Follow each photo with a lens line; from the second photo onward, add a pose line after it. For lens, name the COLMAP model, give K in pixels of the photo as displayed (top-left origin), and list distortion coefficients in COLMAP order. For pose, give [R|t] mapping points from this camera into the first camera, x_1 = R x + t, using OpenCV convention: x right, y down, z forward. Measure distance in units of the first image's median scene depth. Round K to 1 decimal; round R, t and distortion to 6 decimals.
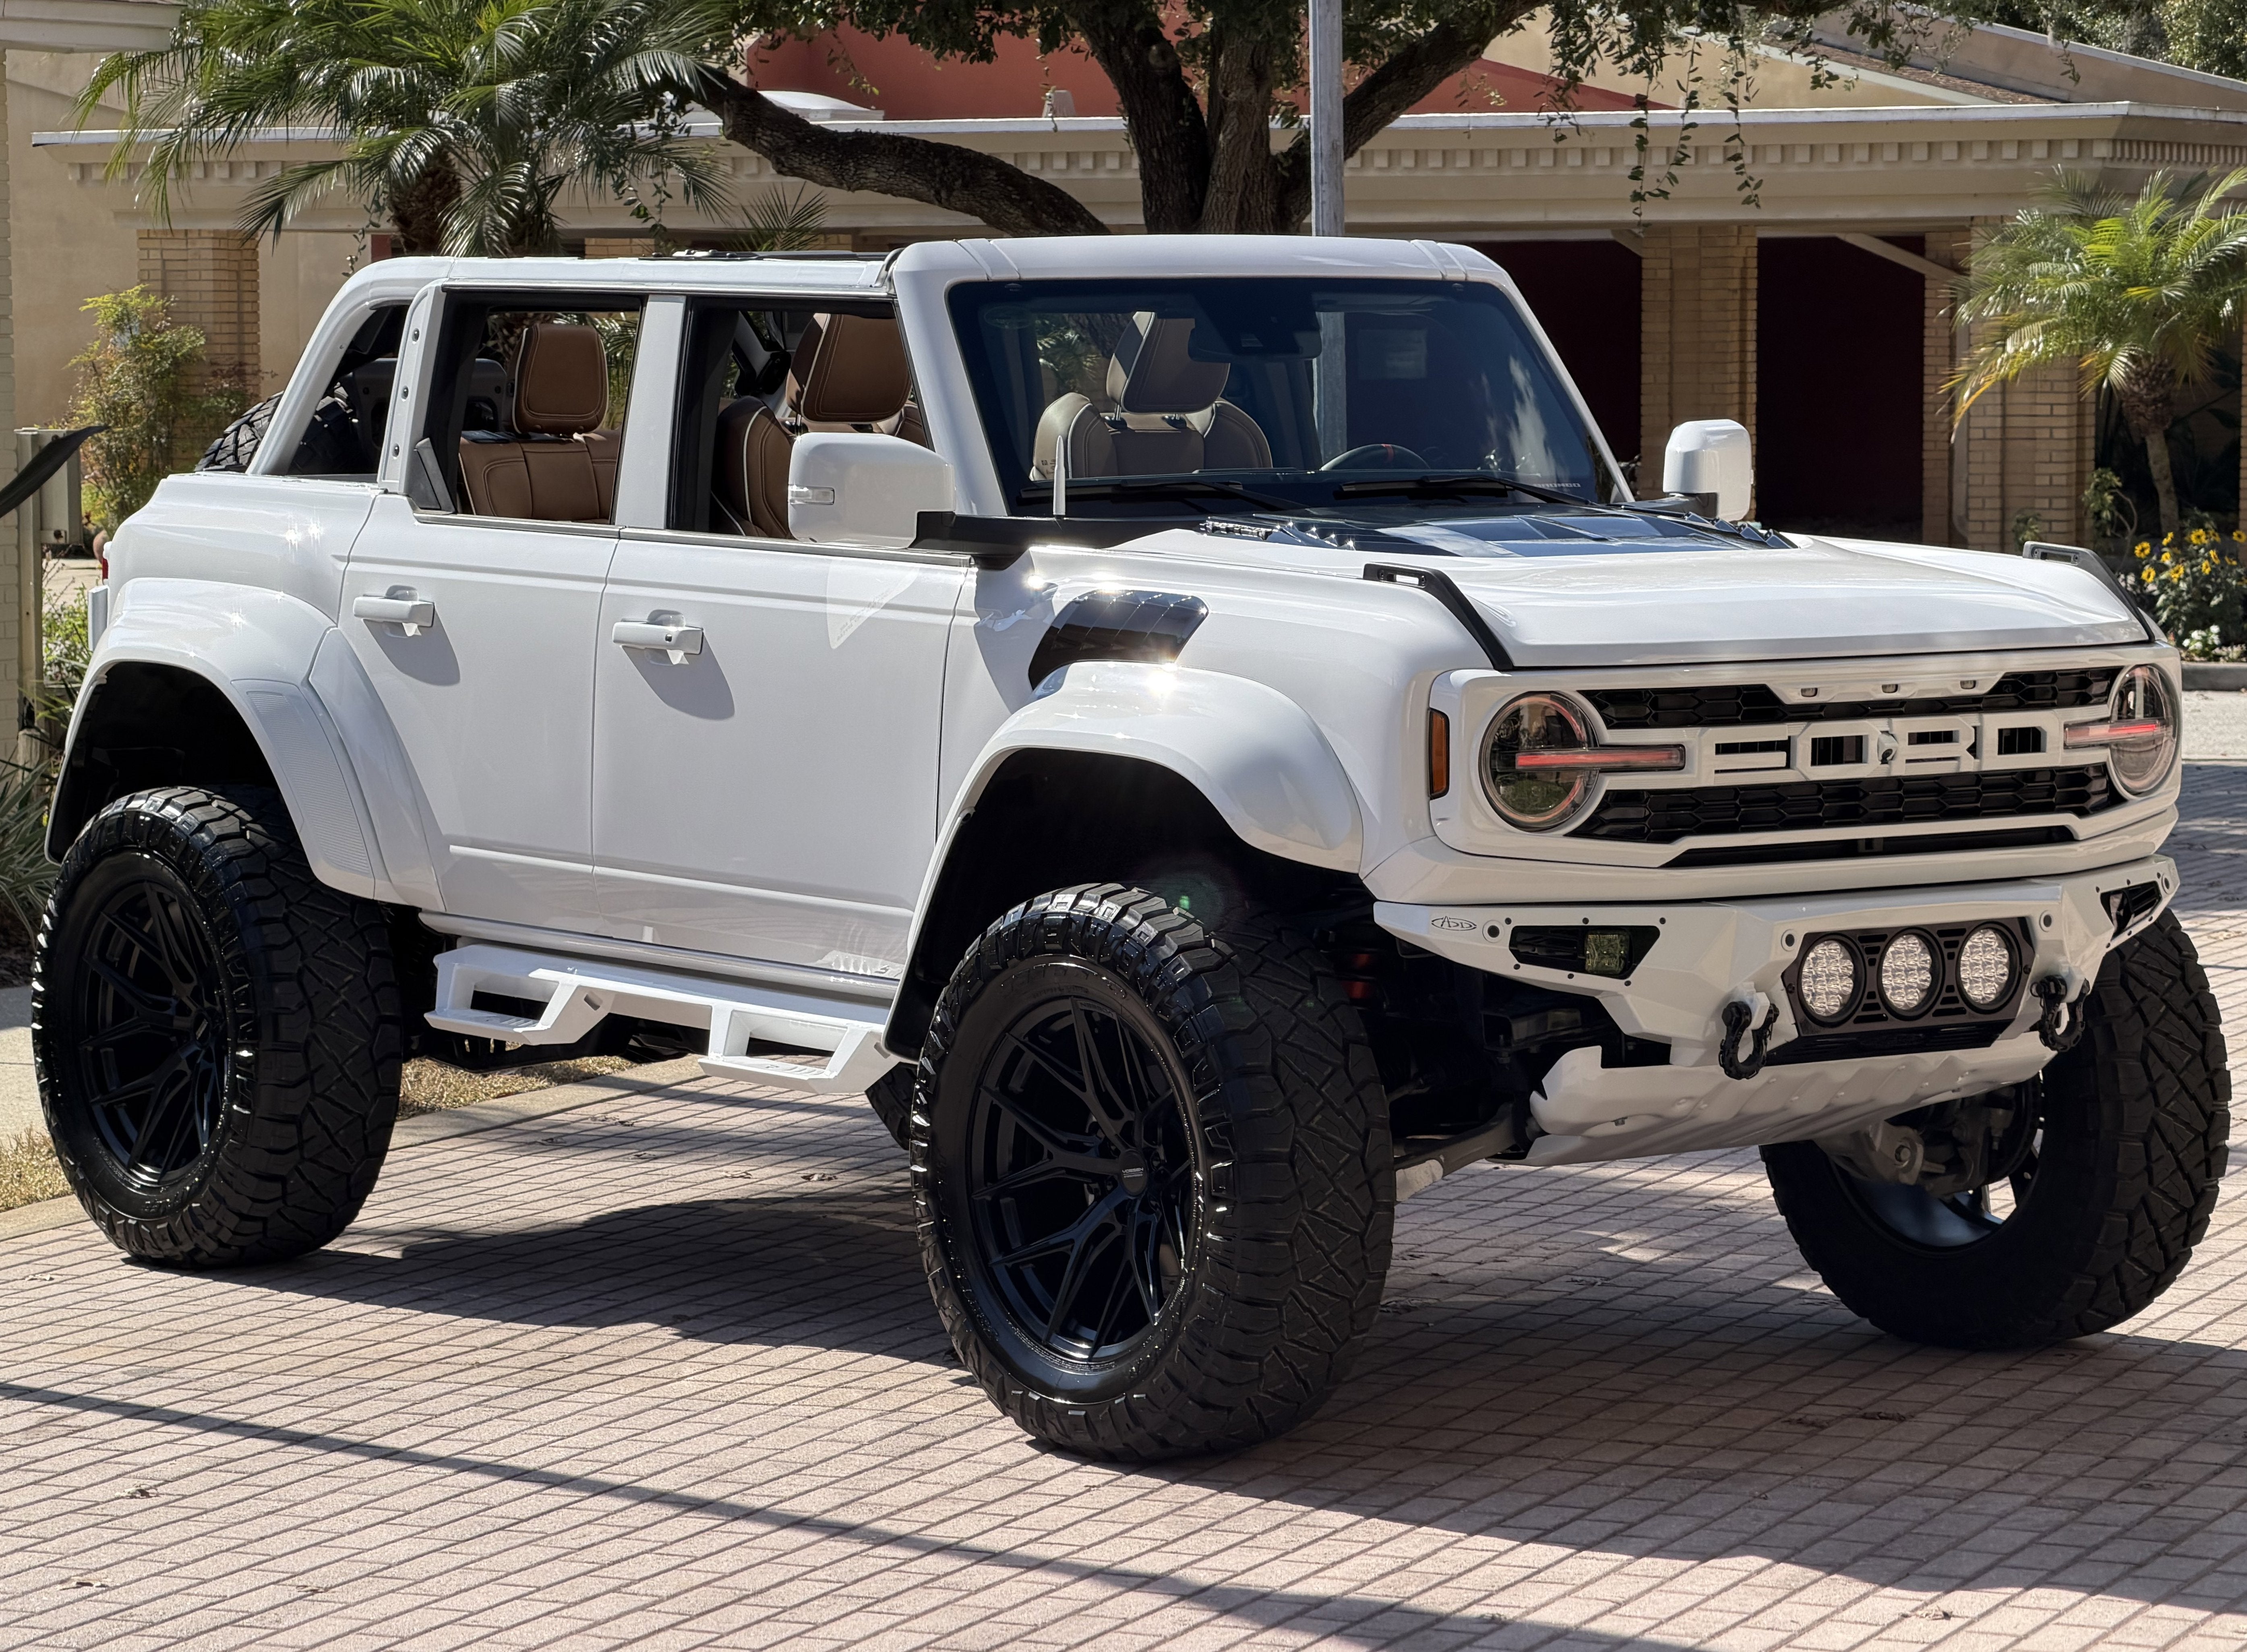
lens RADIAL K [[8174.9, 0, 1167.7], [0, 8174.9, 572.2], [0, 0, 1]] dist [0.446118, -5.976349]
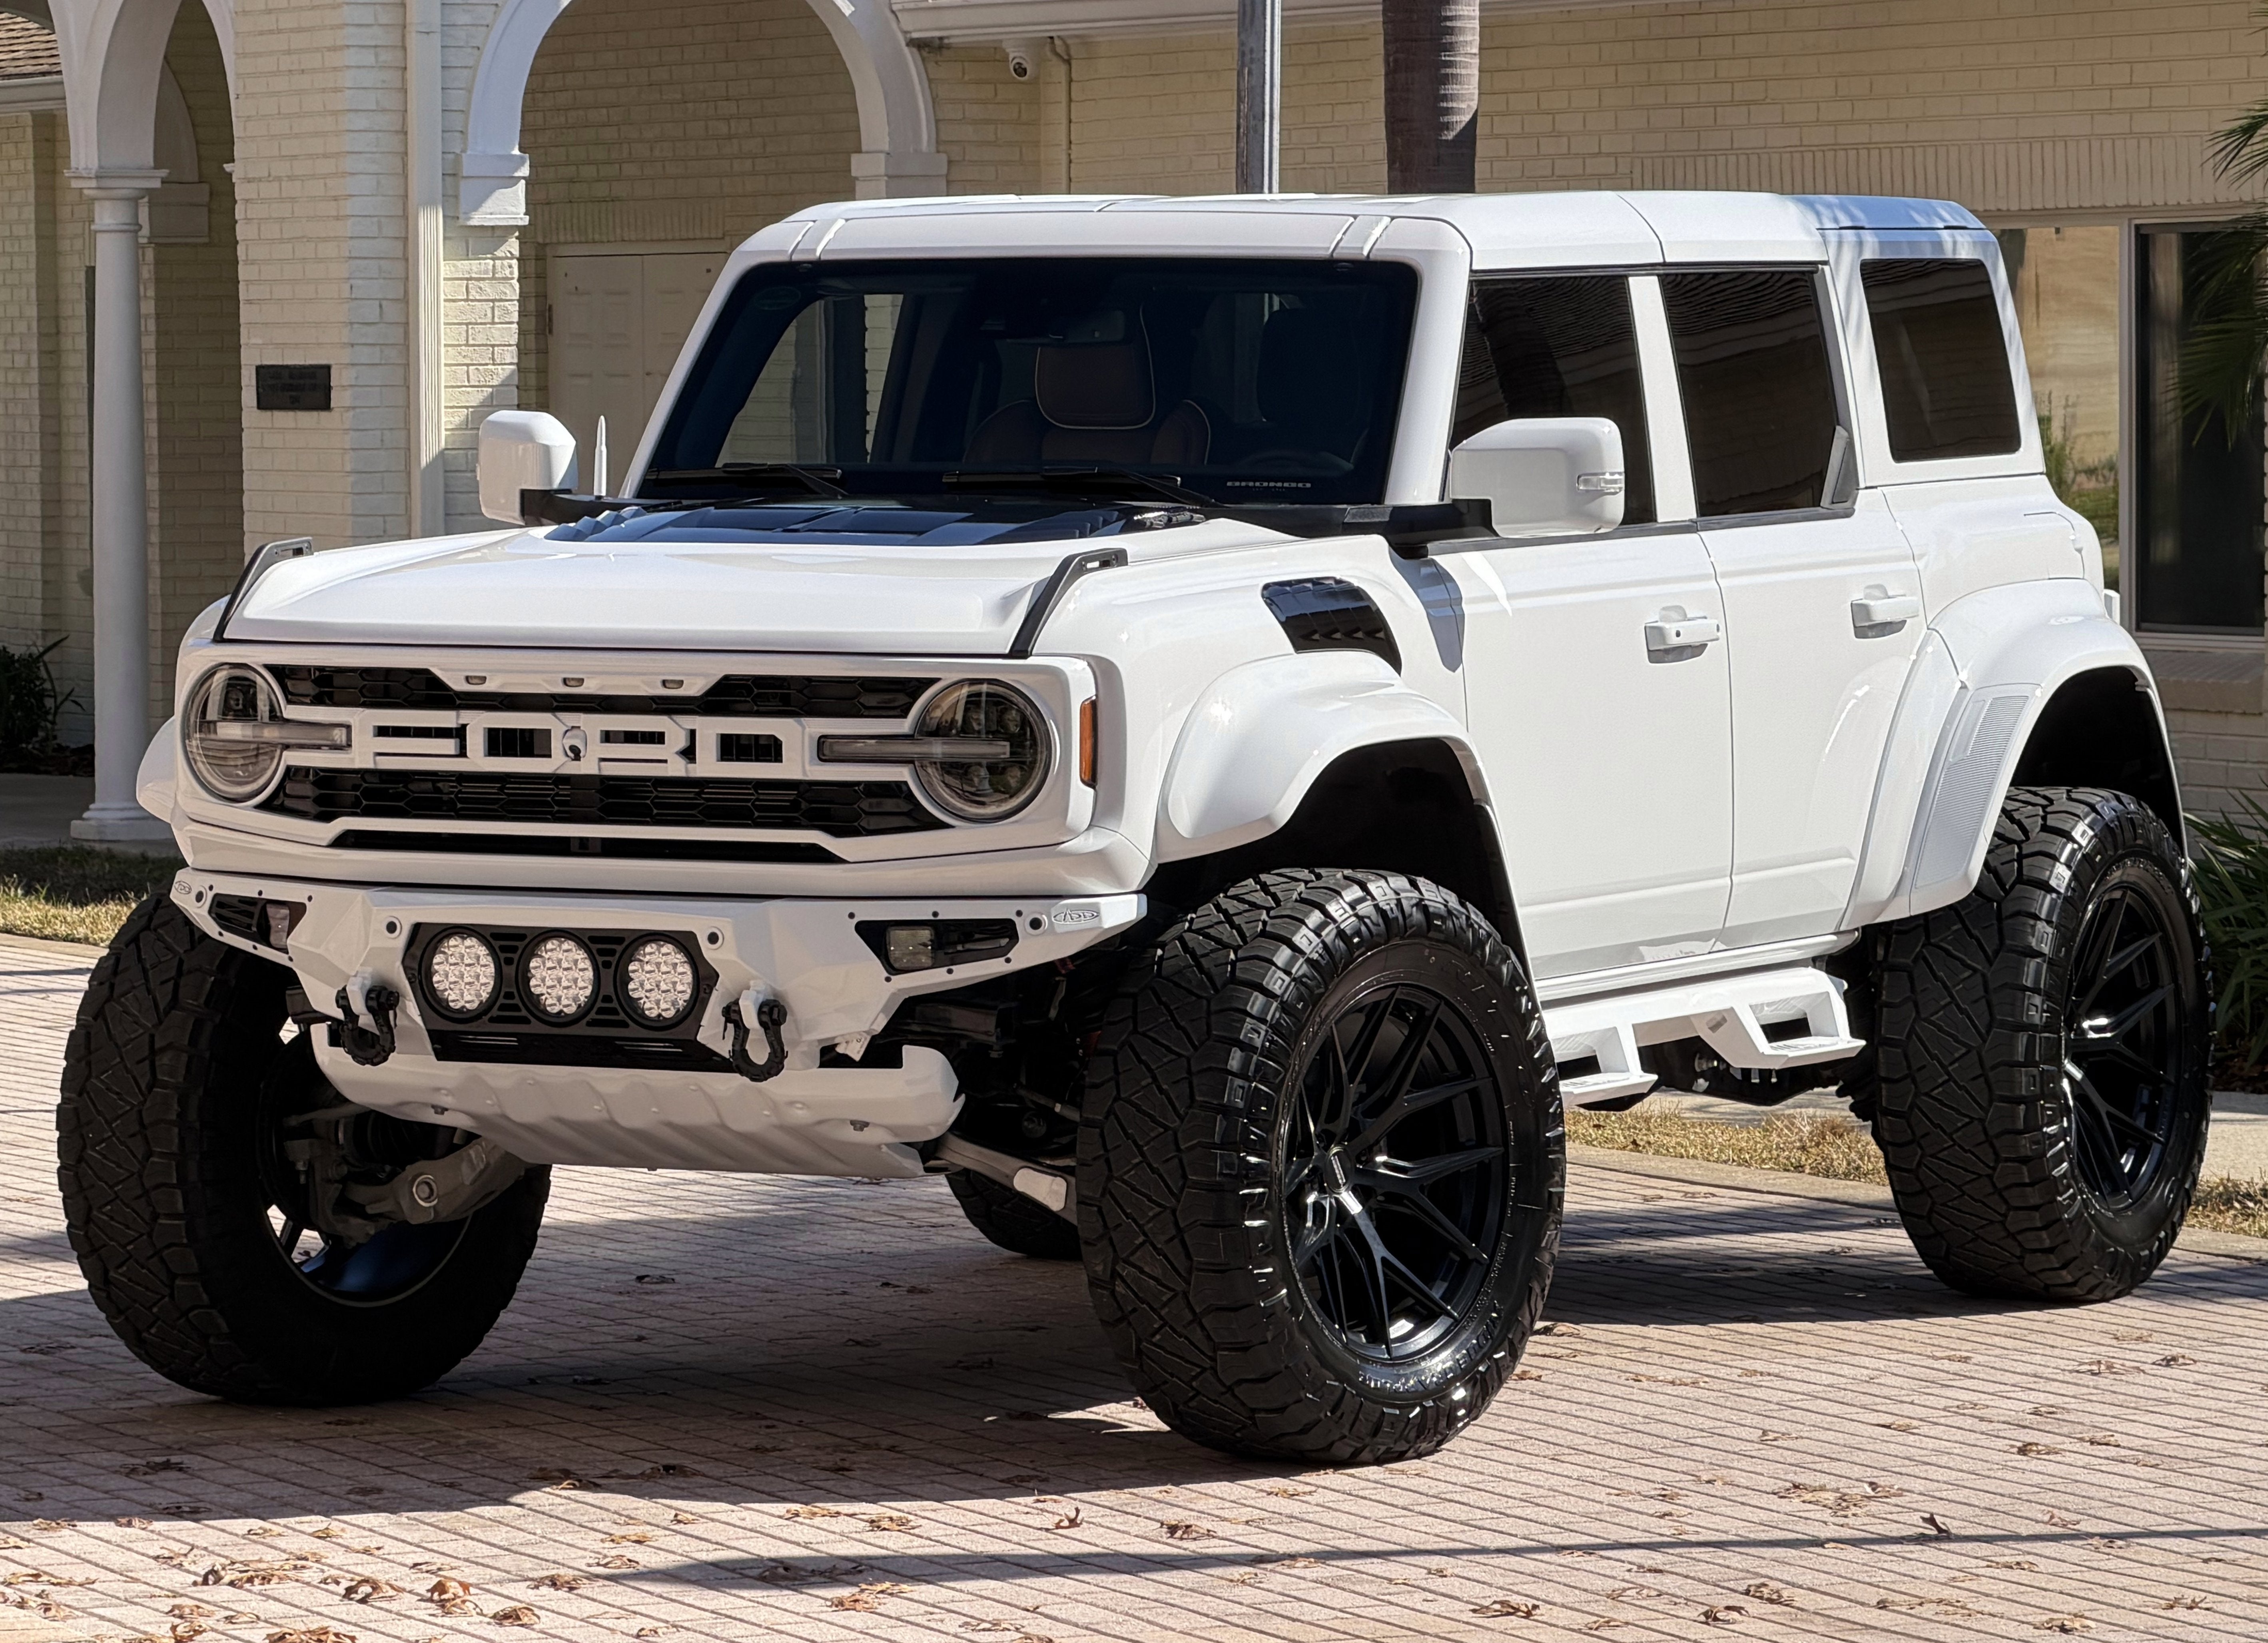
lens RADIAL K [[10125.8, 0, 1134.0], [0, 10125.8, 821.5], [0, 0, 1]] dist [0.209162, 3.658882]
pose [[0.407418, 0.054156, -0.911635, 1.169059], [-0.036942, 0.998400, 0.042801, -0.022303], [0.912494, 0.016239, 0.408767, 0.558523]]
